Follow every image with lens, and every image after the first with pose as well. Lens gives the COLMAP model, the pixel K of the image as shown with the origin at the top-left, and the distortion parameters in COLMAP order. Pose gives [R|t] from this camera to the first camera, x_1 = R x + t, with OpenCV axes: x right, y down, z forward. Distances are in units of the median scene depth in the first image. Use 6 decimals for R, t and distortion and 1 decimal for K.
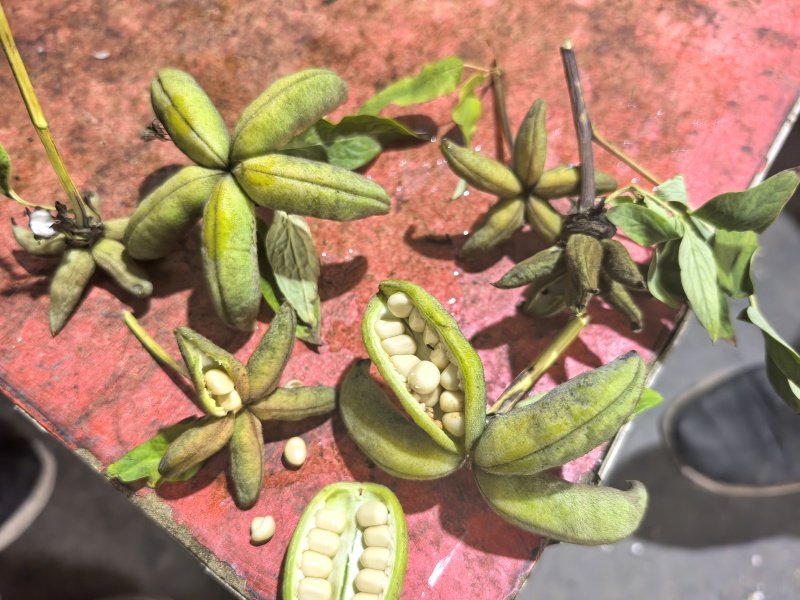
lens RADIAL K [[639.4, 0, 401.8], [0, 639.4, 315.5], [0, 0, 1]] dist [-0.036796, -0.006054]
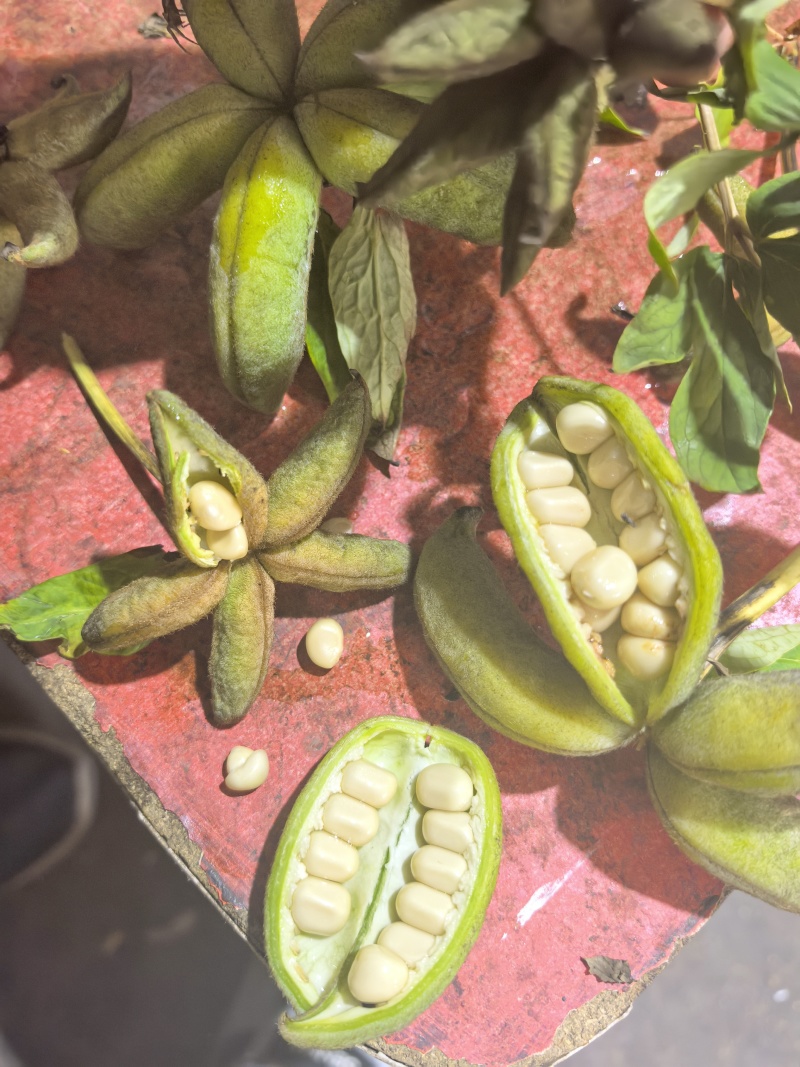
lens RADIAL K [[852.9, 0, 400.0], [0, 852.9, 533.5], [0, 0, 1]] dist [-0.036796, -0.006054]
pose [[0.980082, 0.197359, -0.022102, -0.108426], [-0.191587, 0.968931, 0.156418, -0.011761], [0.052286, -0.149068, 0.987444, 0.288251]]
